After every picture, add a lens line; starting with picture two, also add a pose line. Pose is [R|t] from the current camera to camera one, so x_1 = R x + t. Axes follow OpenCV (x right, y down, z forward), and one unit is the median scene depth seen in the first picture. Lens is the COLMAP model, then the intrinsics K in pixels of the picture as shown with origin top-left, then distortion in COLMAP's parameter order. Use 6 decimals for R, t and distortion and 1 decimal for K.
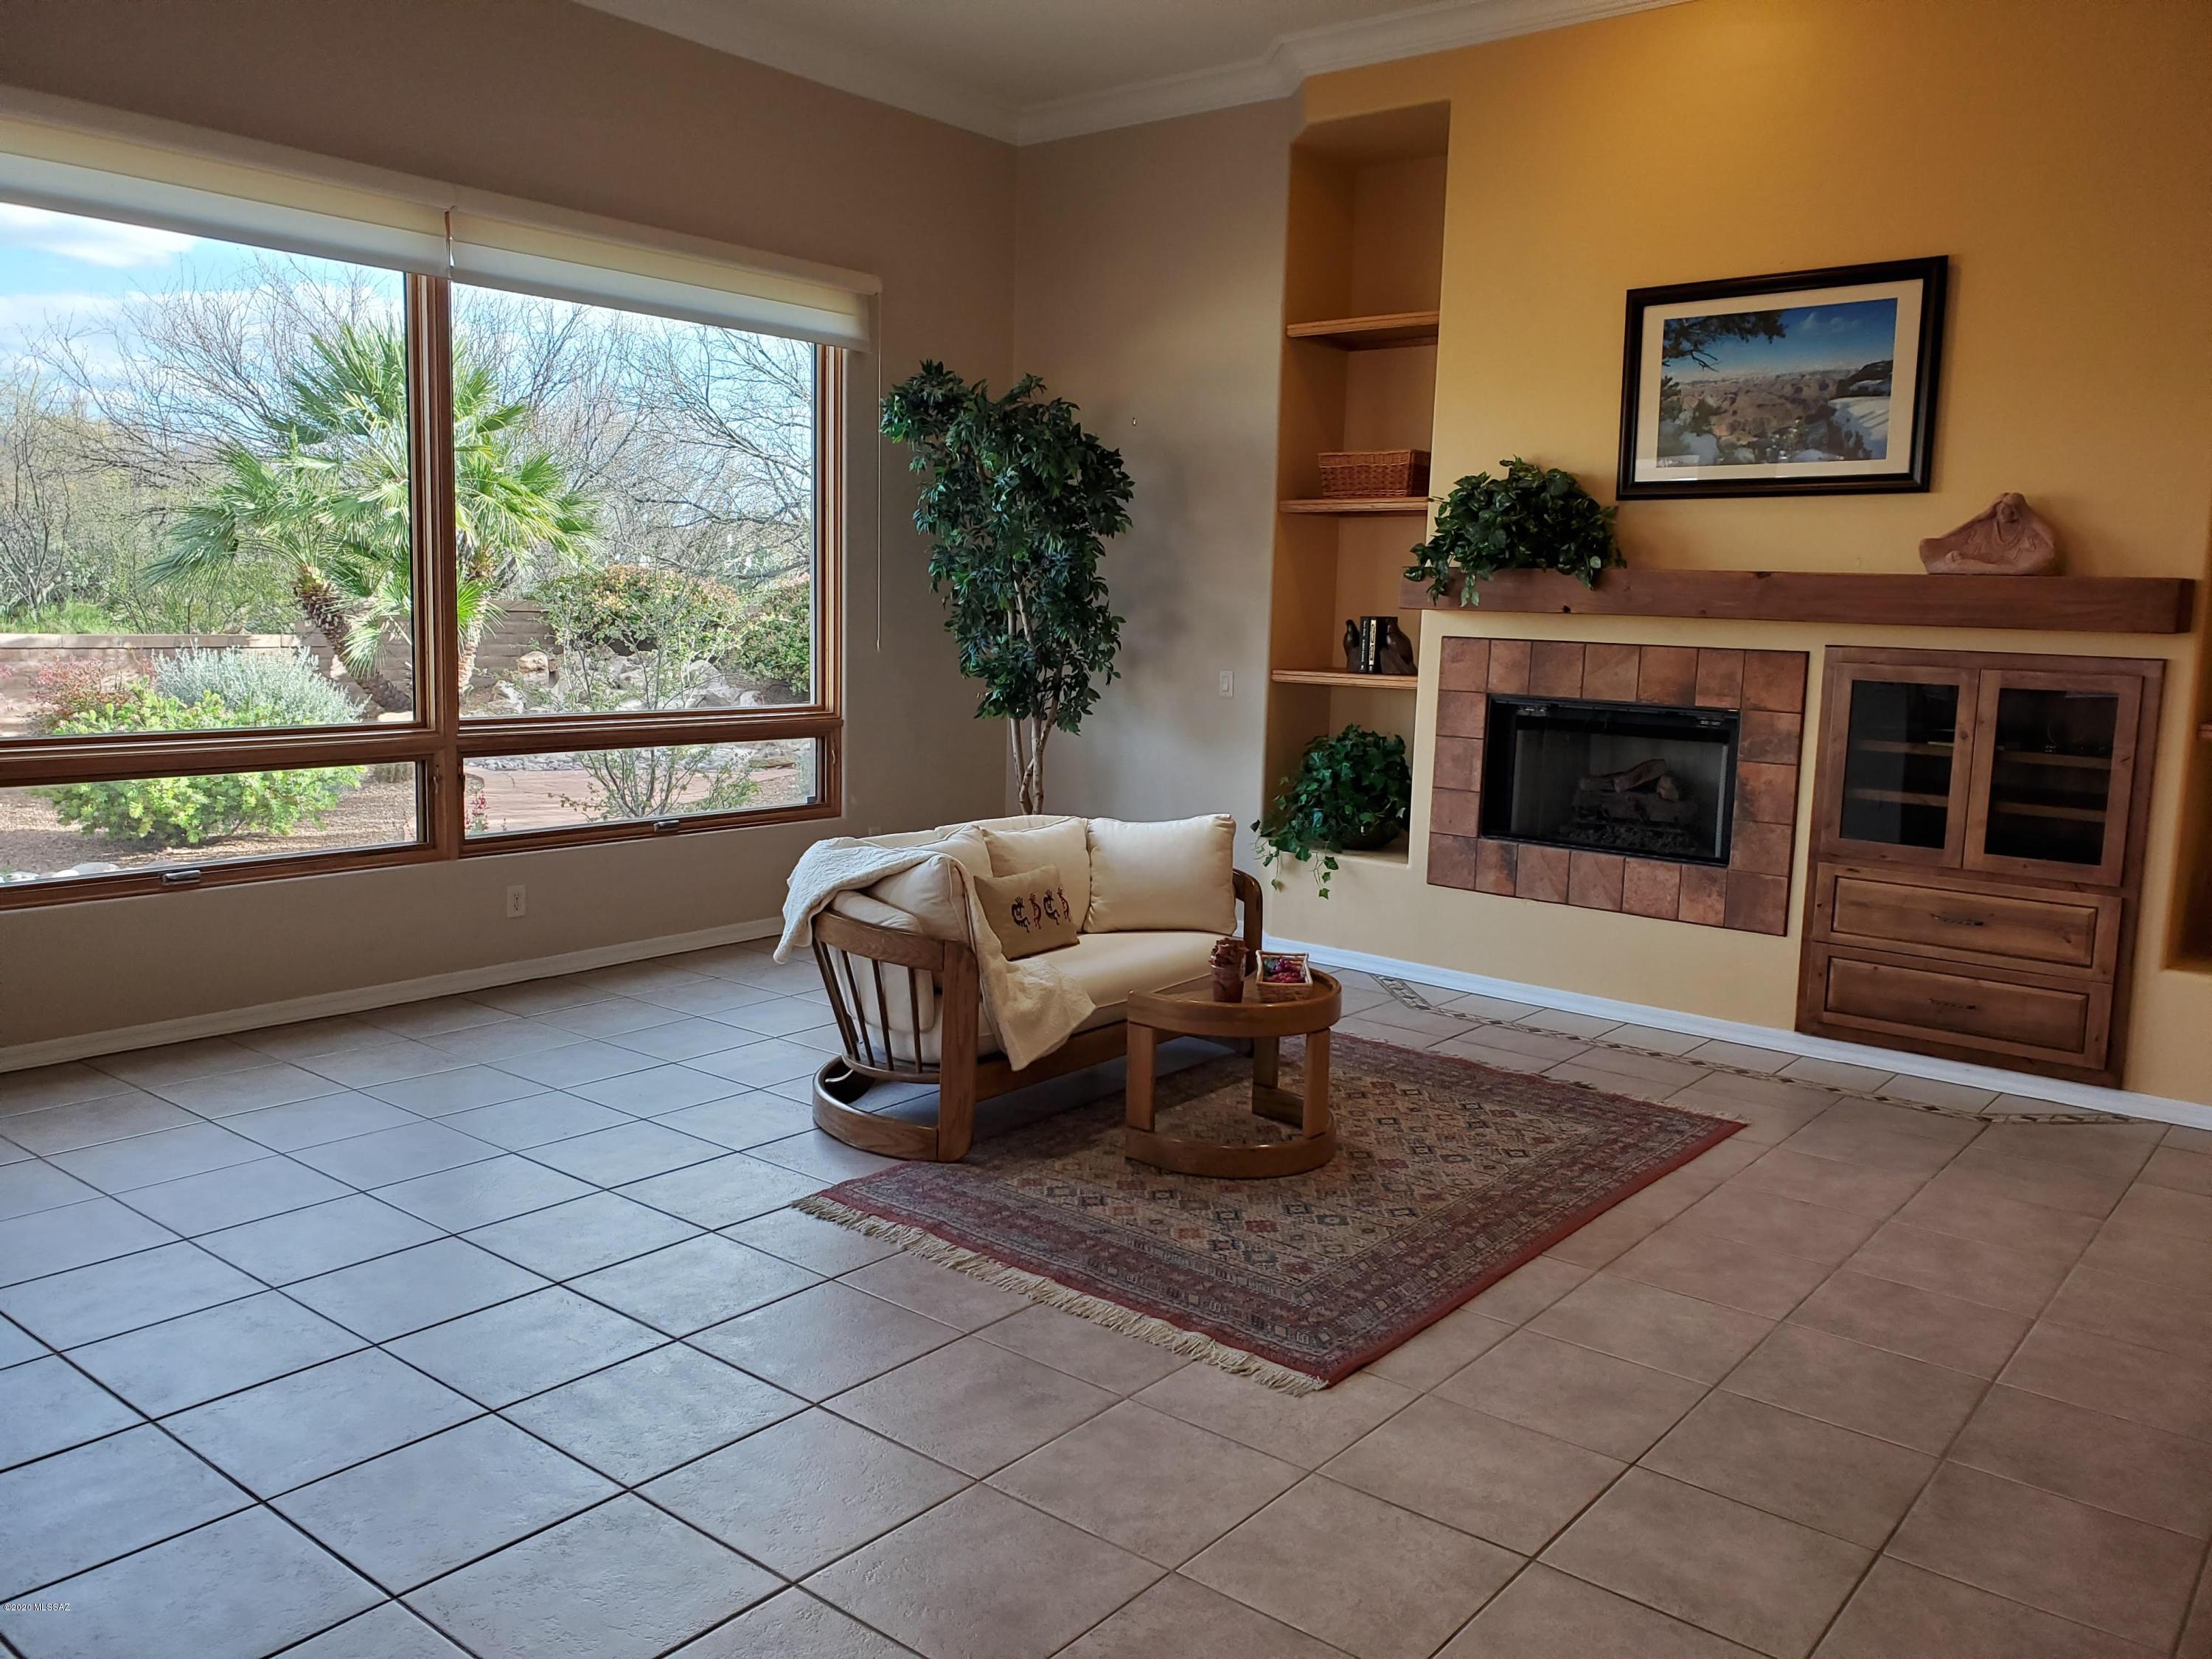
lens RADIAL K [[1719.4, 0, 1106.0], [0, 1719.4, 829.5], [0, 0, 1]] dist [0.067664, -0.122983]
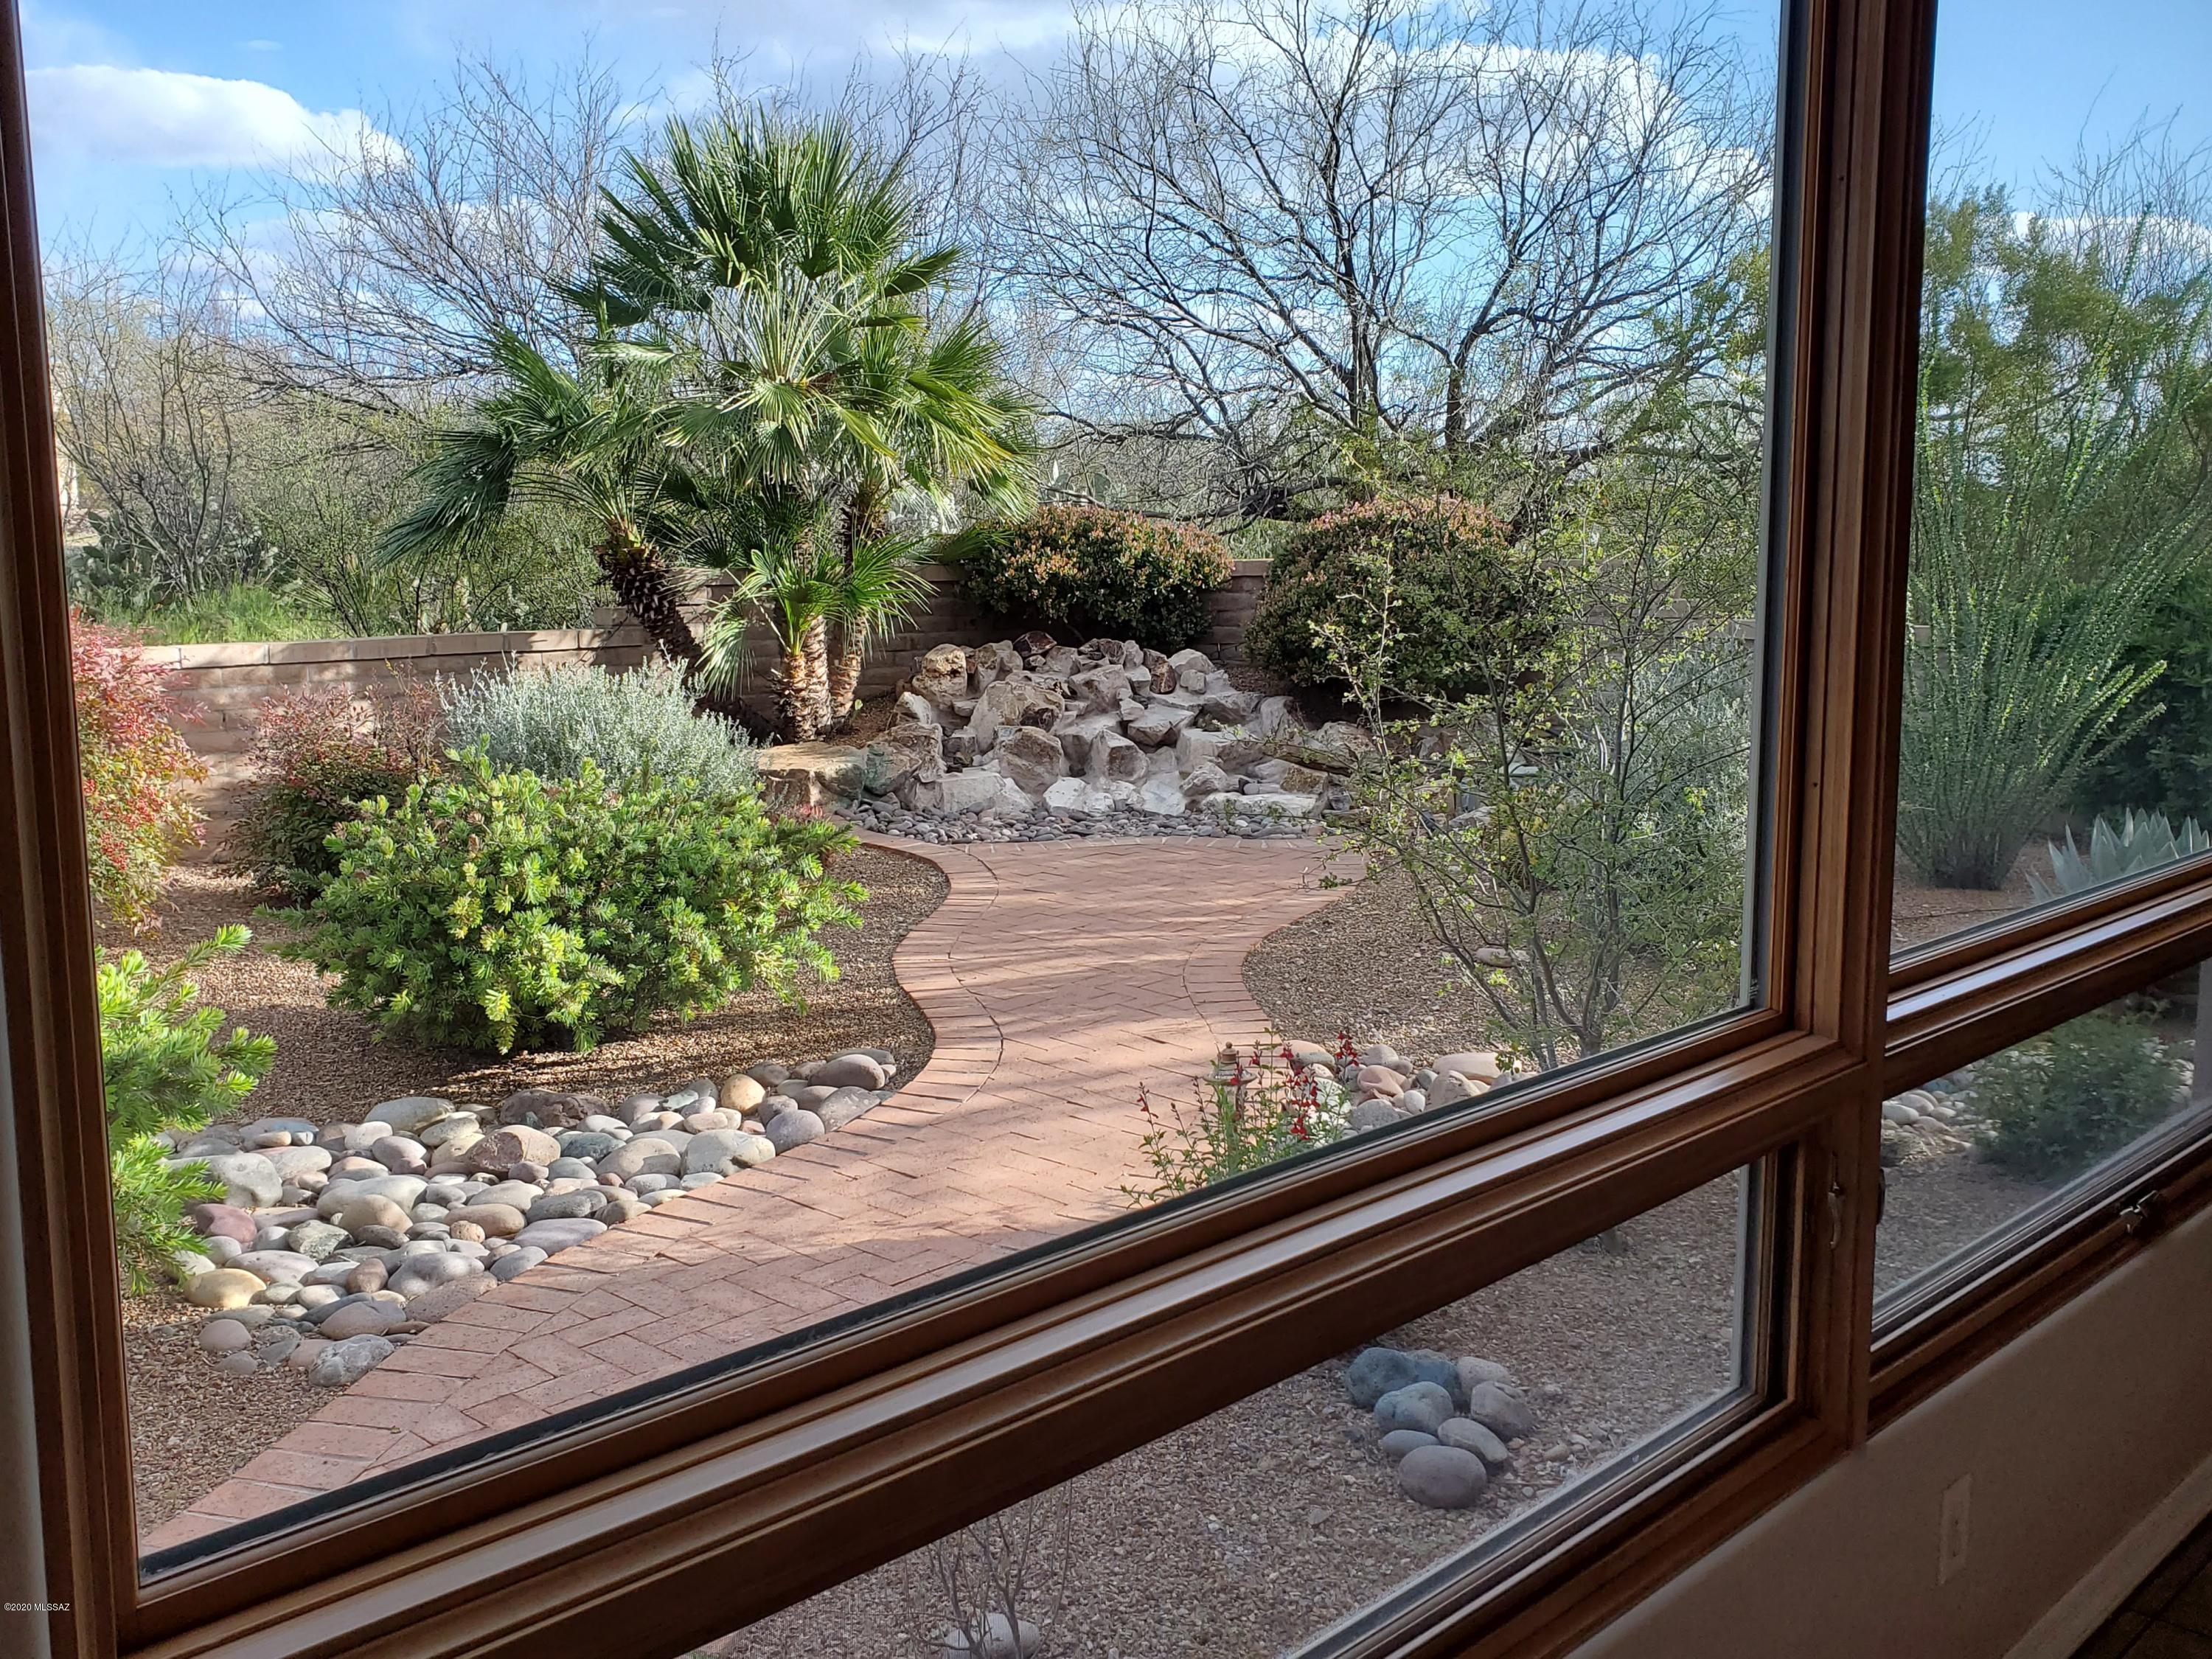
lens RADIAL K [[2031.6, 0, 1106.0], [0, 2031.6, 829.5], [0, 0, 1]] dist [0.261846, -0.838836]
pose [[0.993654, -0.019200, -0.110829, -0.516119], [0.020068, 0.999776, 0.006721, -0.104771], [0.110675, -0.008903, 0.993817, 0.689046]]
